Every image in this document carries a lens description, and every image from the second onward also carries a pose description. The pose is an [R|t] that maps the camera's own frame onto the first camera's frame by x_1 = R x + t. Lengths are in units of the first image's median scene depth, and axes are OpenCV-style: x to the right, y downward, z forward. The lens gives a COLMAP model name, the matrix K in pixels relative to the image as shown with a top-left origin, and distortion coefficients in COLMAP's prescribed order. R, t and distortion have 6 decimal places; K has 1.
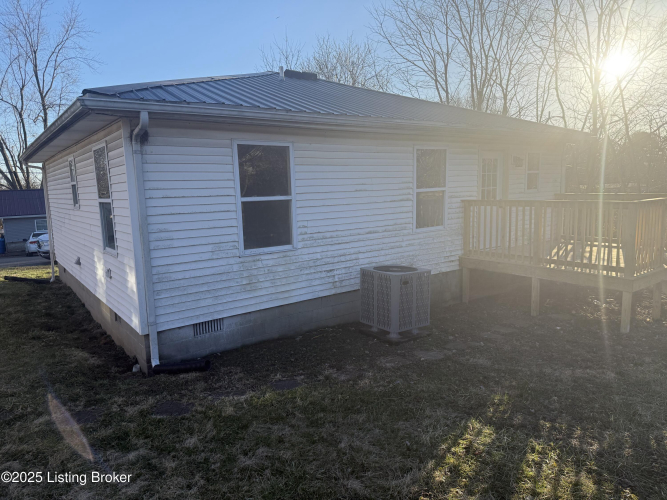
lens RADIAL K [[474.4, 0, 337.8], [0, 474.4, 248.6], [0, 0, 1]] dist [0.097227, -0.111416]
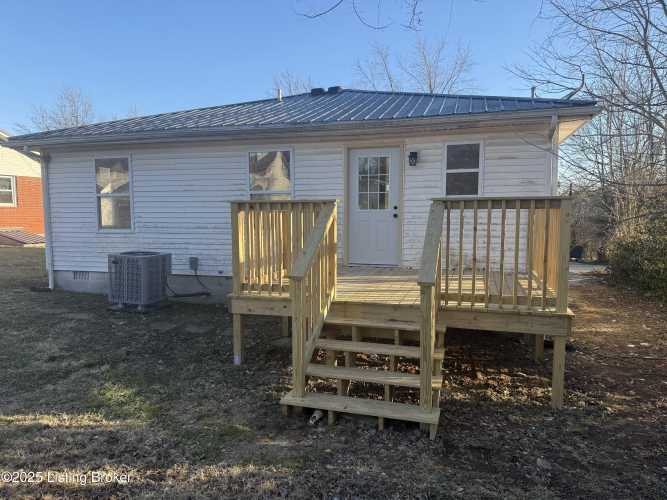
lens RADIAL K [[474.4, 0, 337.8], [0, 474.4, 248.6], [0, 0, 1]] dist [0.097227, -0.111416]
pose [[0.575345, 0.108838, -0.810637, 1.278249], [-0.110953, 0.992331, 0.054485, -0.088514], [0.810350, 0.058595, 0.583009, 0.637108]]
